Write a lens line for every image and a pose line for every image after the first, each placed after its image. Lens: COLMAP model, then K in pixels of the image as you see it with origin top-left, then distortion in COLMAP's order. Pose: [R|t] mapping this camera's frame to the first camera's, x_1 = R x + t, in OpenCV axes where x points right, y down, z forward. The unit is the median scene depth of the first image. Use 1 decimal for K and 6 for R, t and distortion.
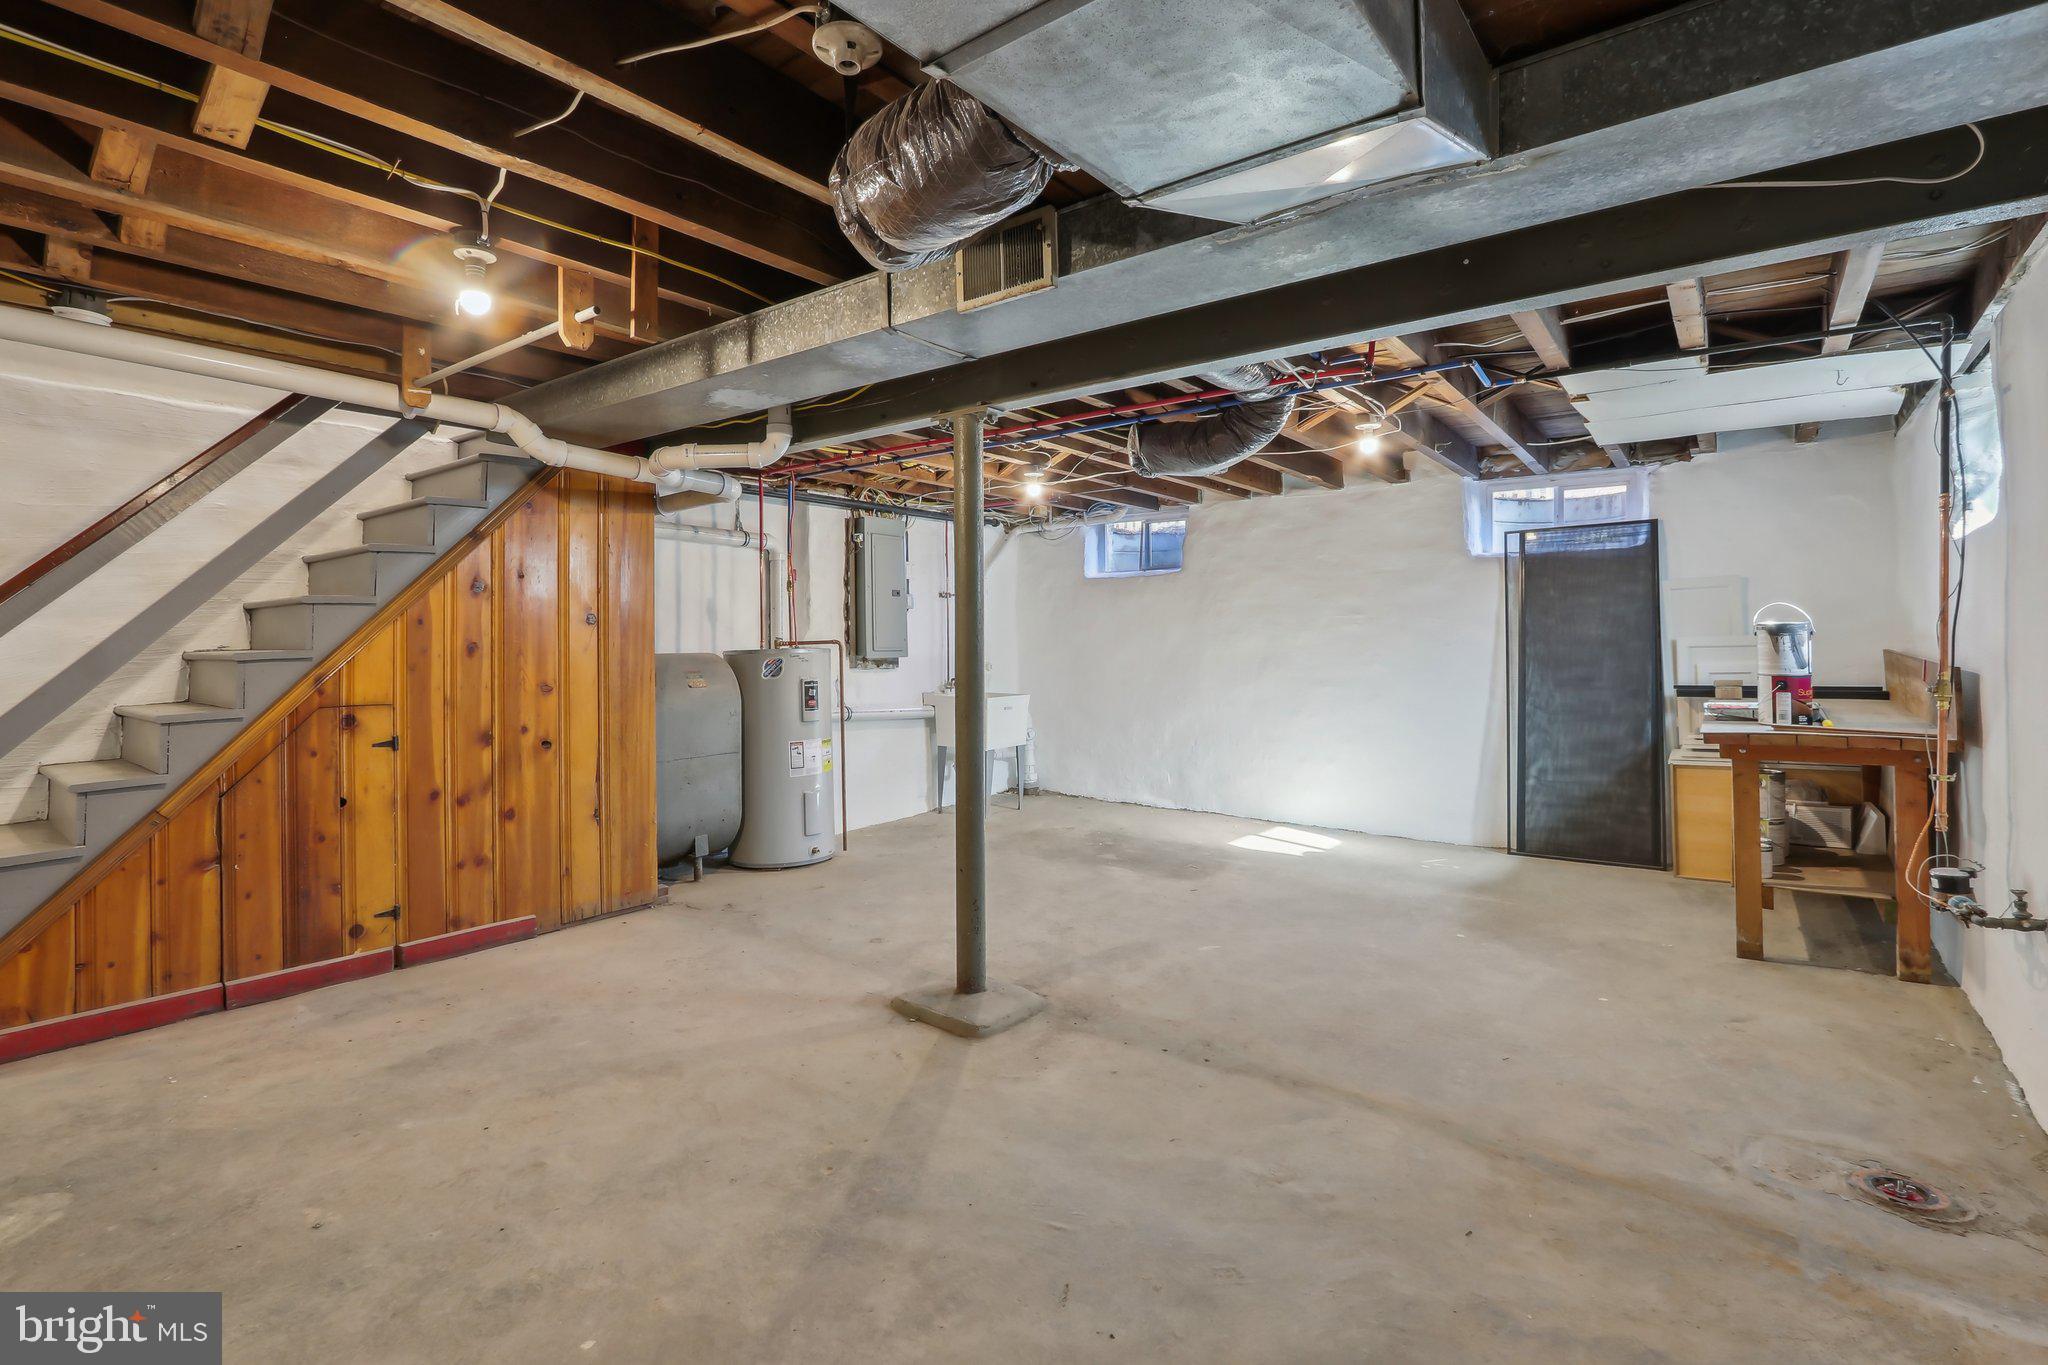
lens RADIAL K [[976.8, 0, 1028.2], [0, 976.8, 680.1], [0, 0, 1]] dist [-0.020300, 0.001506]
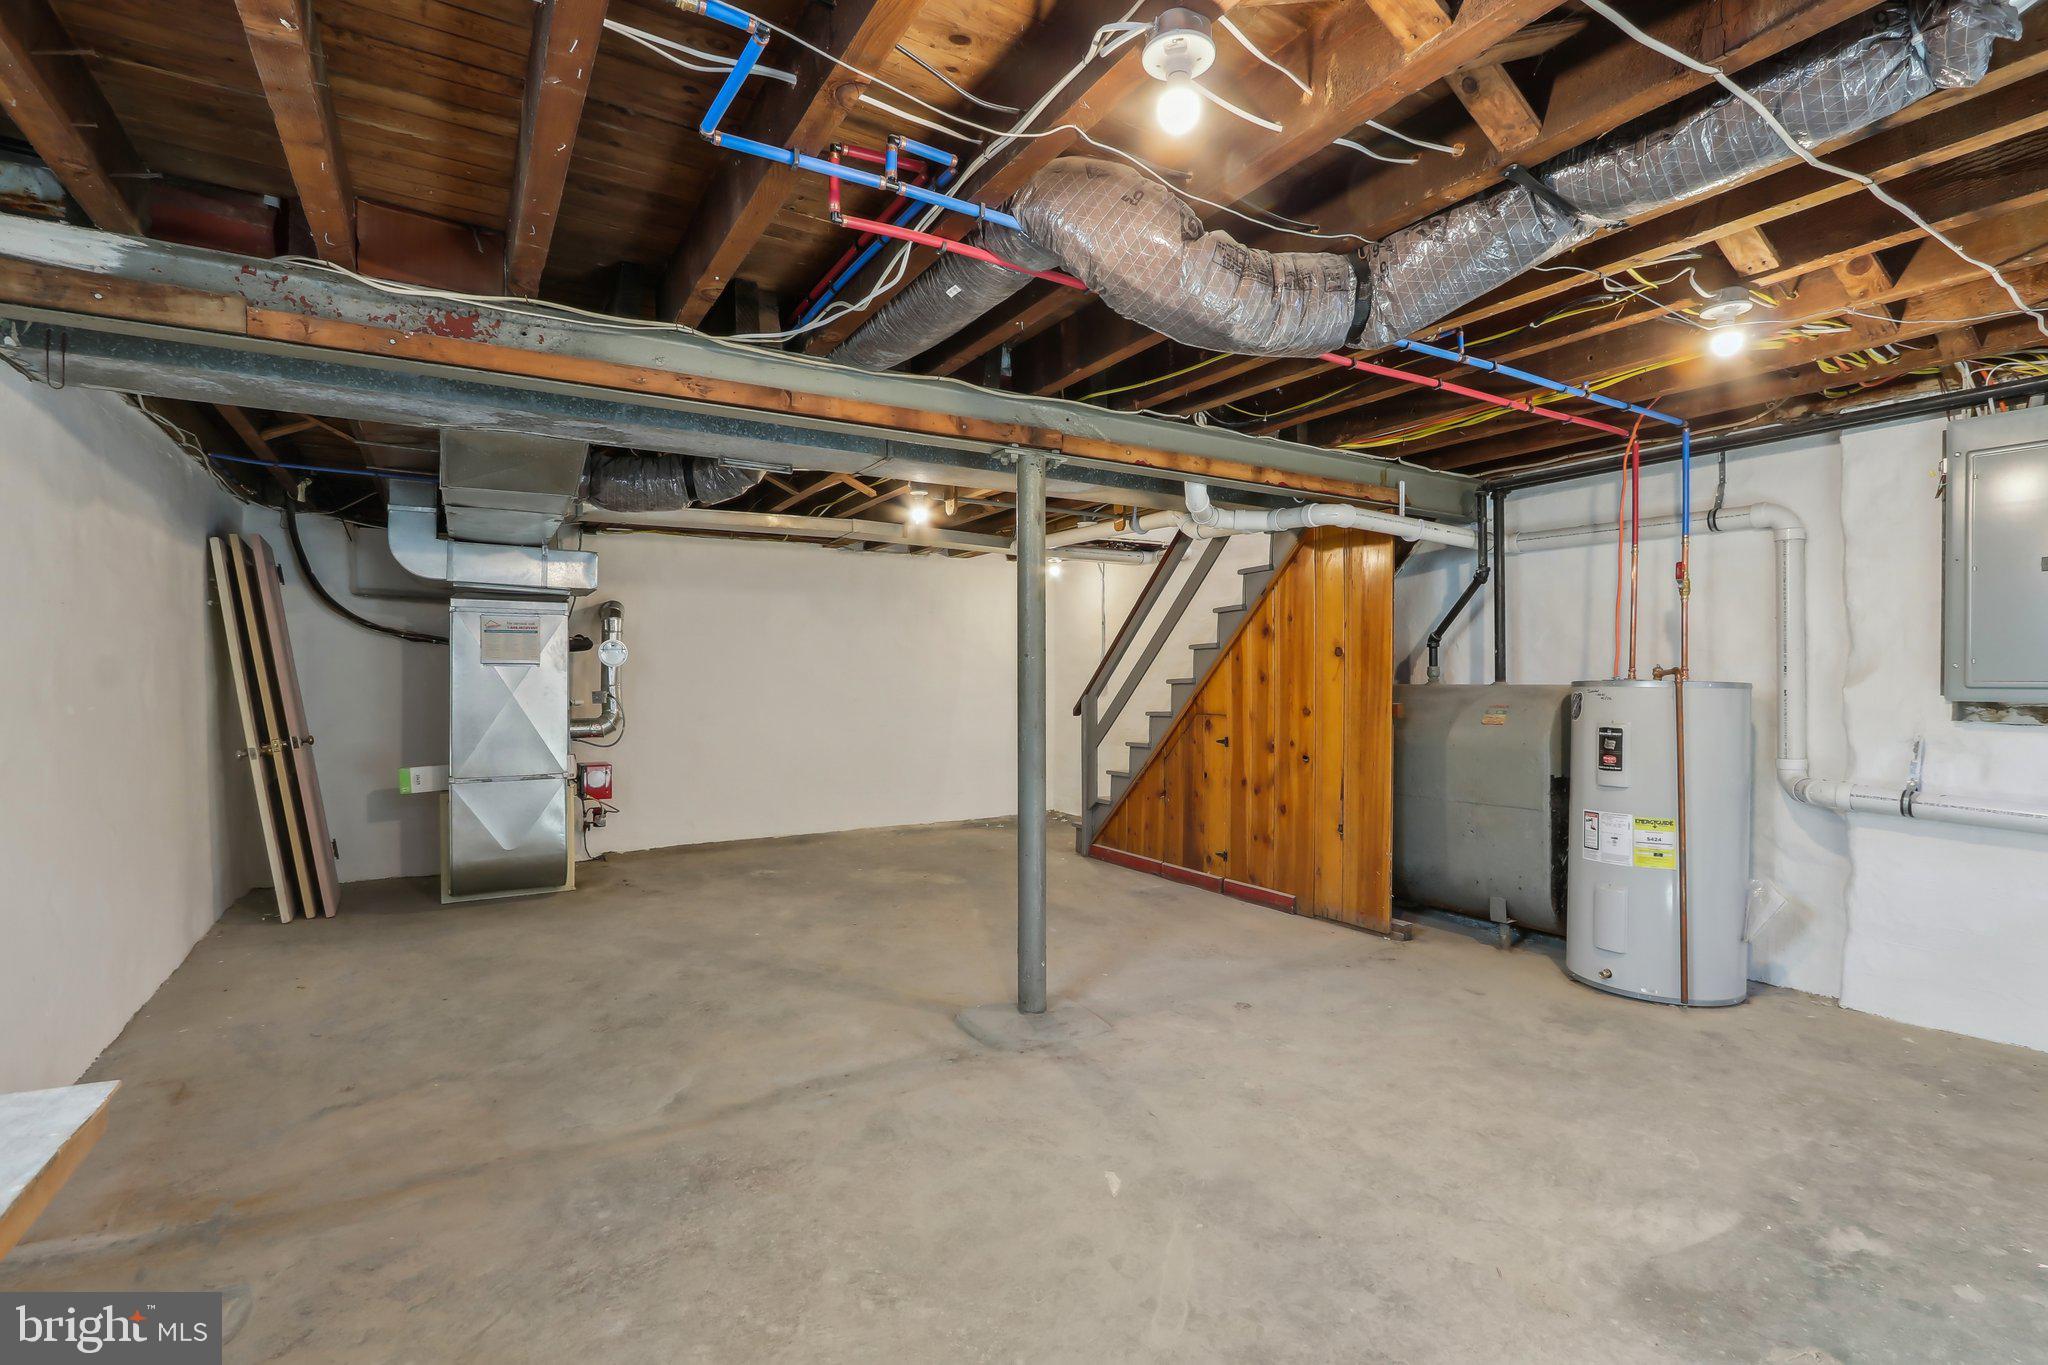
lens RADIAL K [[976.8, 0, 1028.2], [0, 976.8, 680.1], [0, 0, 1]] dist [-0.020300, 0.001506]
pose [[-0.389922, 0.009013, -0.920804, 0.846804], [-0.028357, 0.999360, 0.021791, -0.053282], [0.920411, 0.034608, -0.389417, 1.315830]]
